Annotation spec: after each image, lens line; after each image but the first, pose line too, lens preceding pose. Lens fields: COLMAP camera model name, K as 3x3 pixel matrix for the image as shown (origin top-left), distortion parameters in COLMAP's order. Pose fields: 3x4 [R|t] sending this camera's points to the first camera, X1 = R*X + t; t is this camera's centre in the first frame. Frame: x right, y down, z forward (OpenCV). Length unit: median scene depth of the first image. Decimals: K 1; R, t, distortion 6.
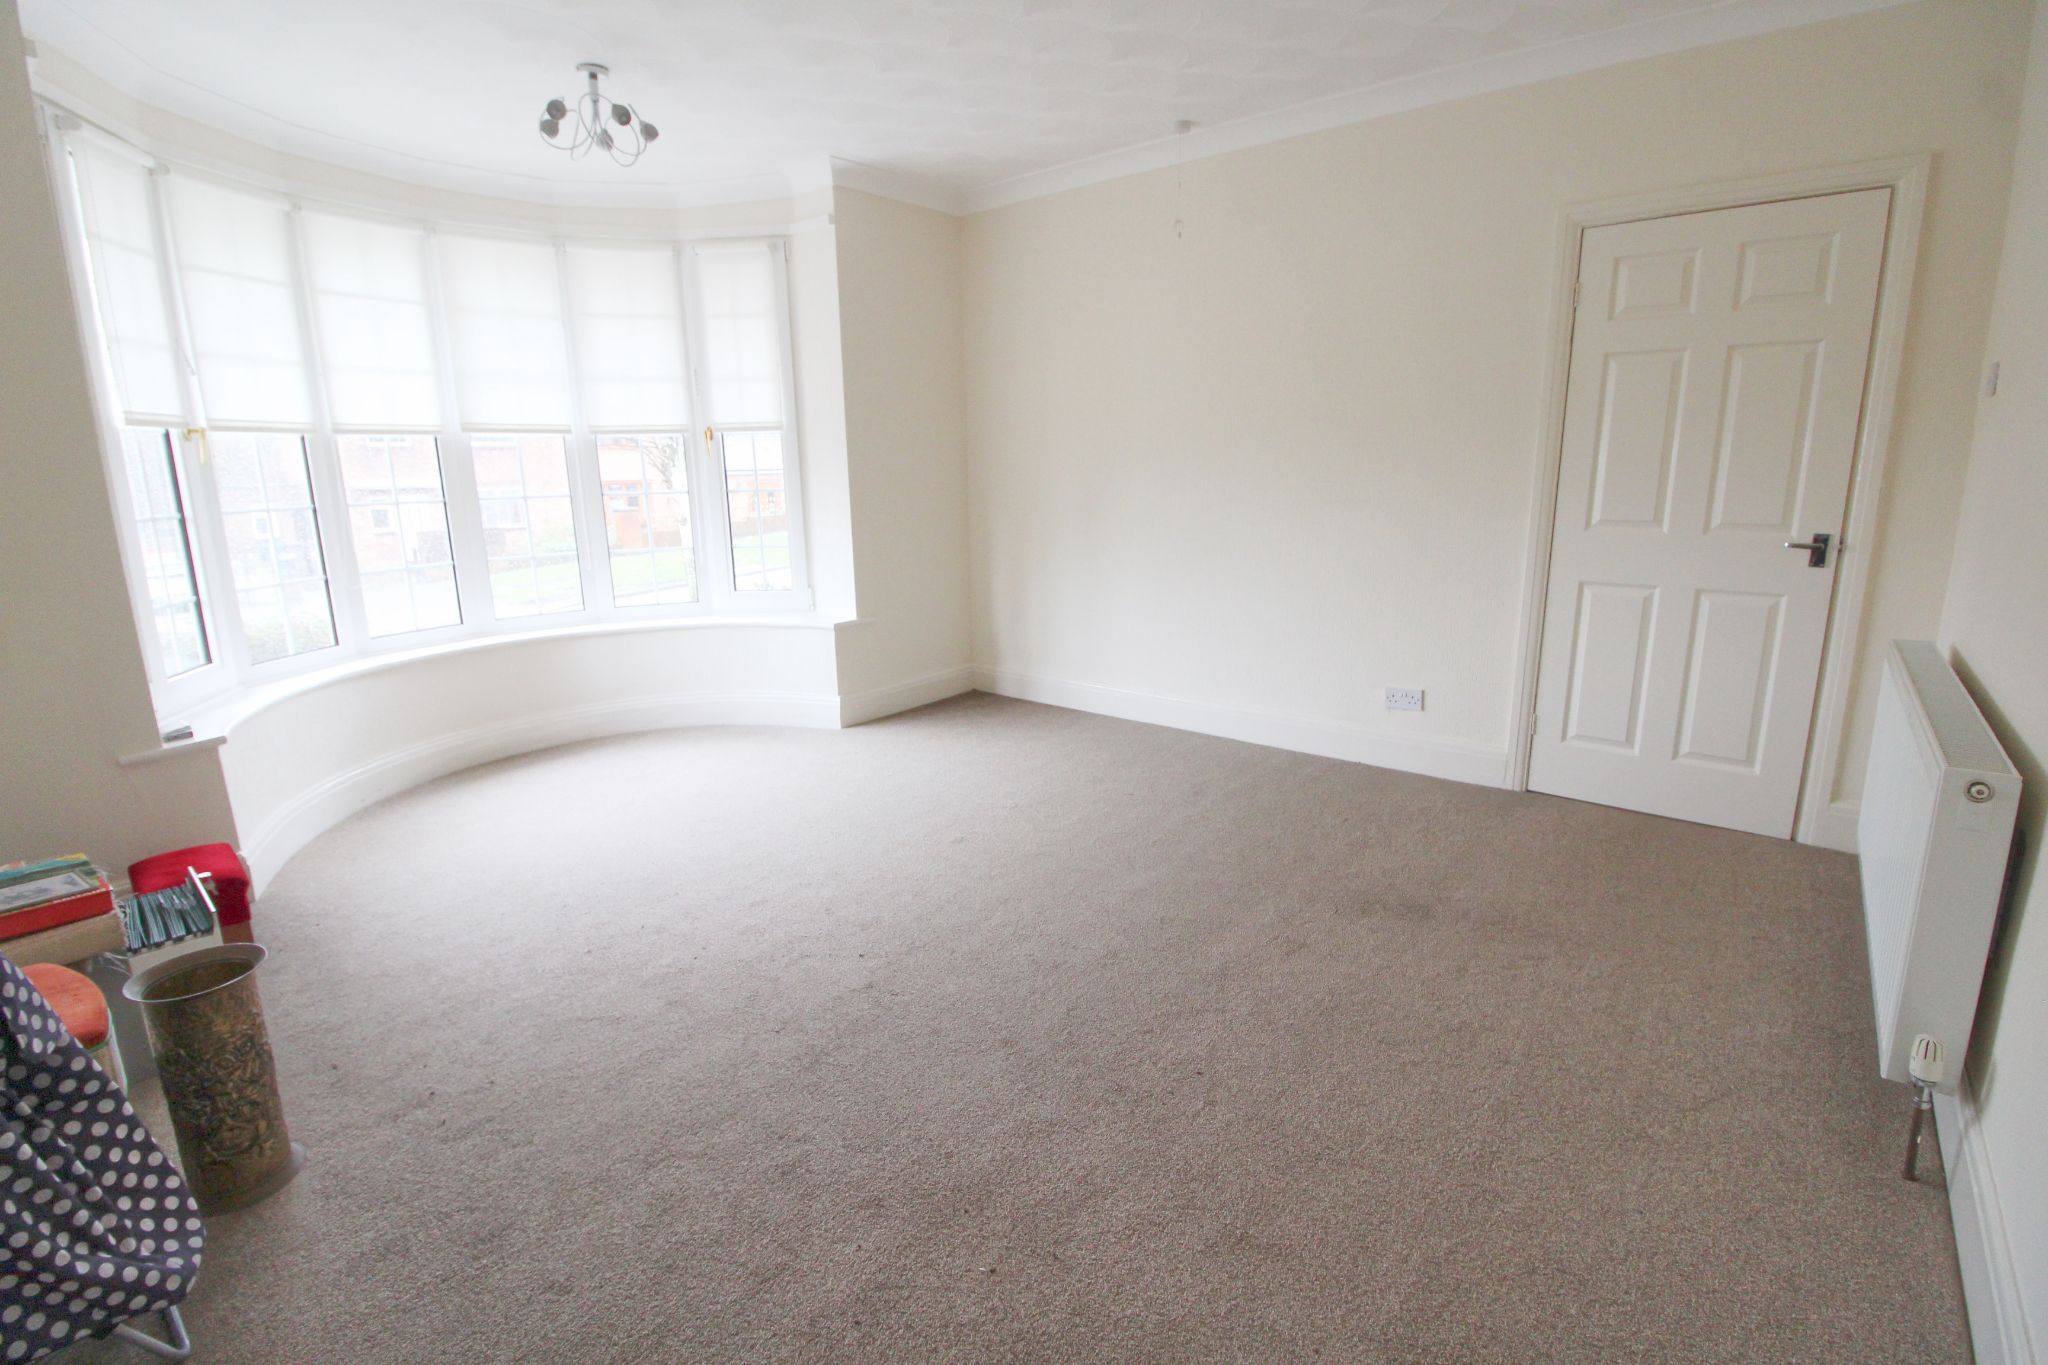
lens RADIAL K [[949.5, 0, 1019.6], [0, 949.5, 667.8], [0, 0, 1]] dist [0.001792, -0.013469]
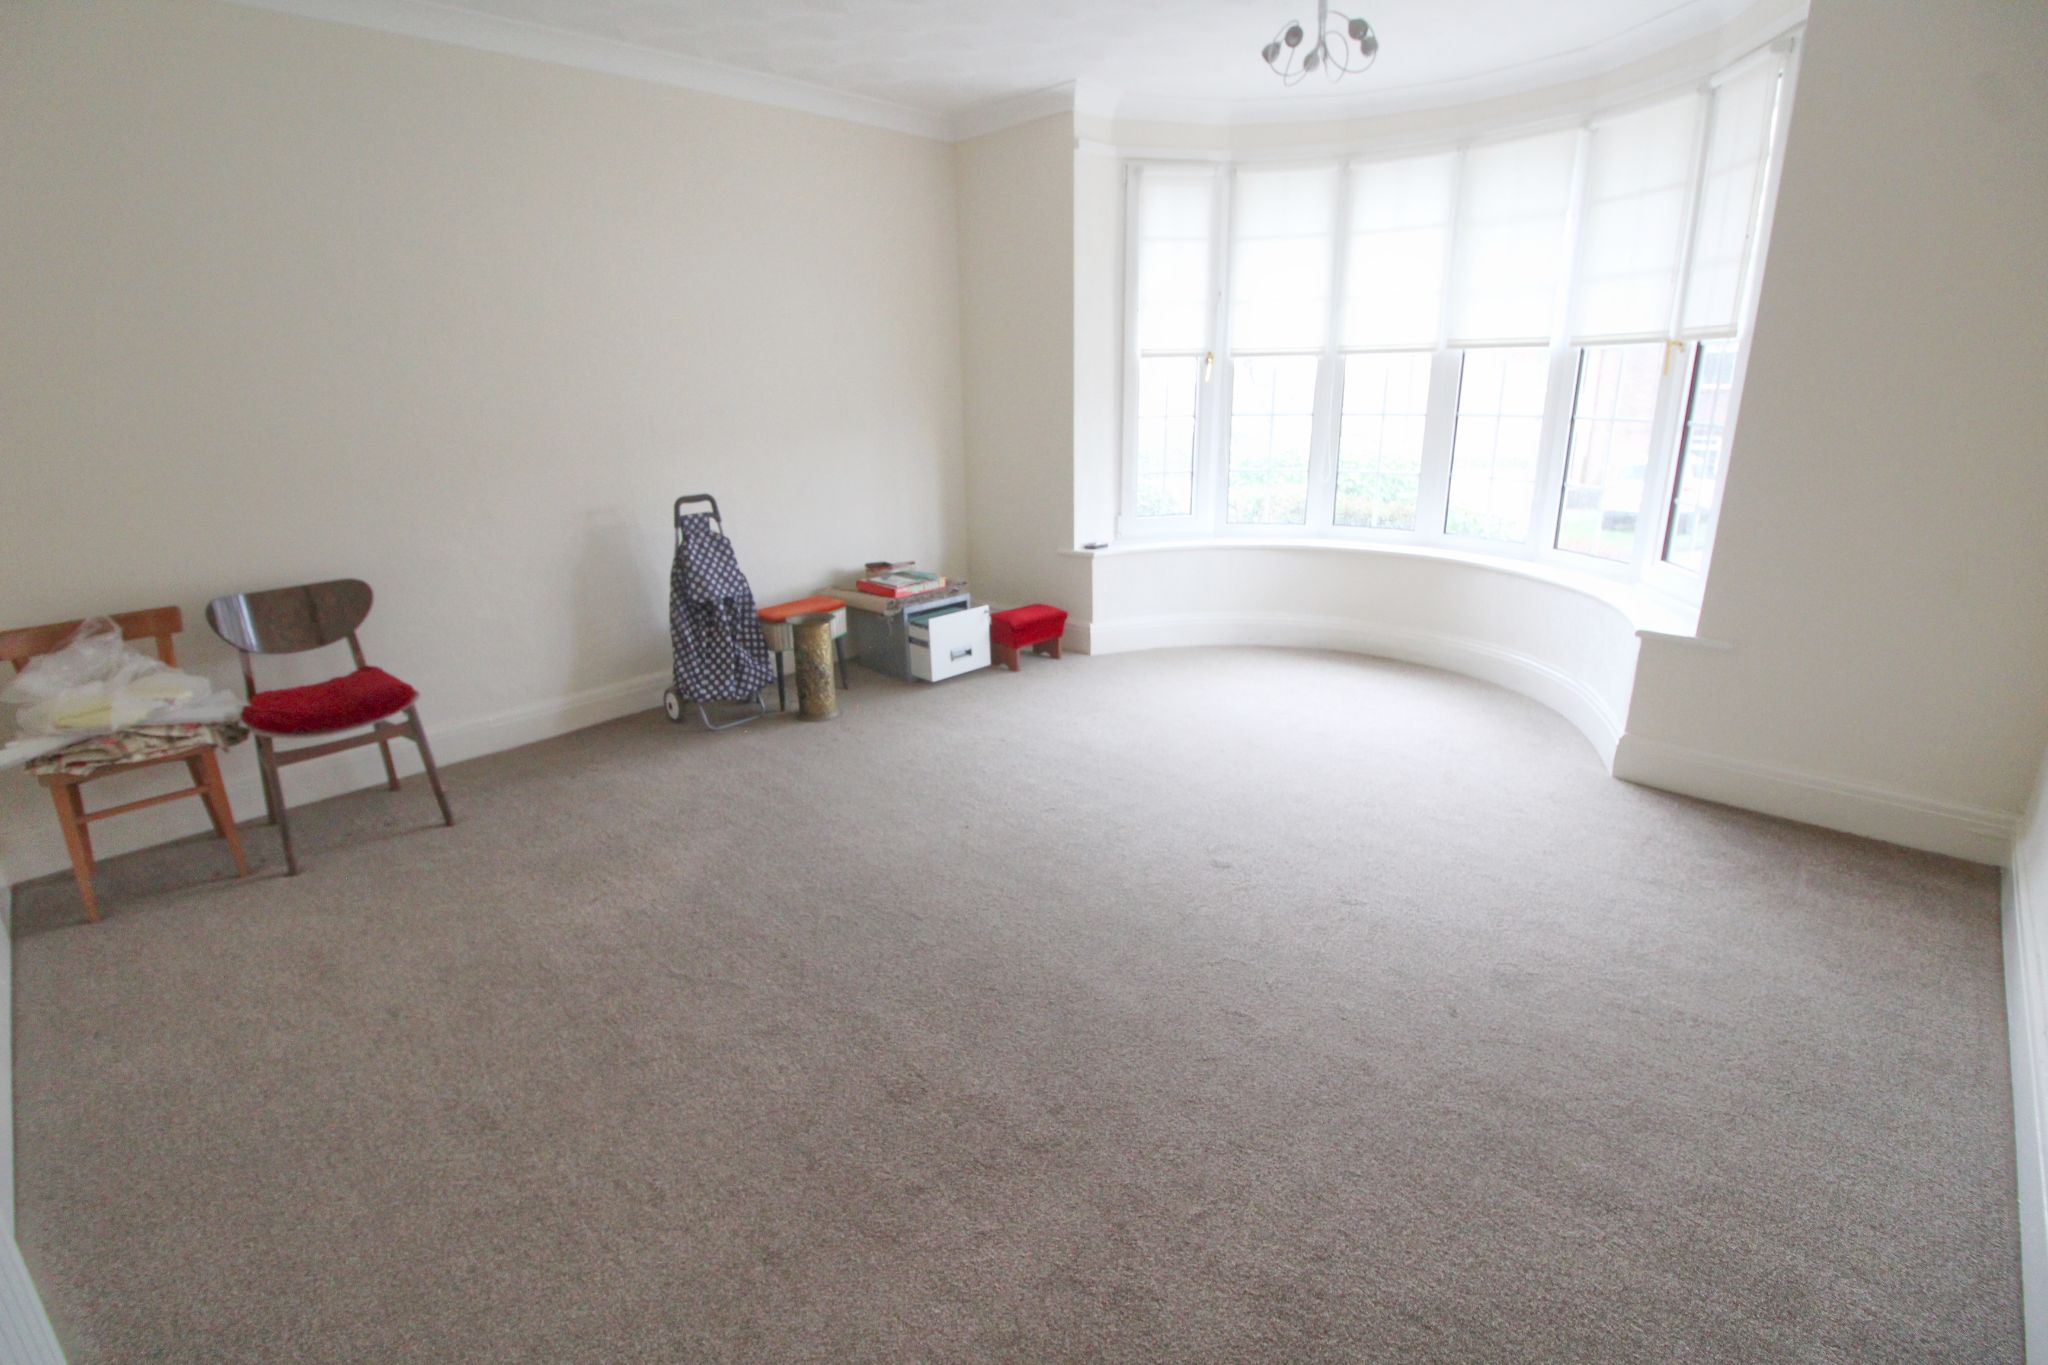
lens RADIAL K [[949.5, 0, 1019.6], [0, 949.5, 667.8], [0, 0, 1]] dist [0.001792, -0.013469]
pose [[-0.083647, 0.307449, -0.947881, 0.617193], [-0.192050, 0.928408, 0.318081, -0.188671], [0.977814, 0.208647, -0.018612, 0.726352]]
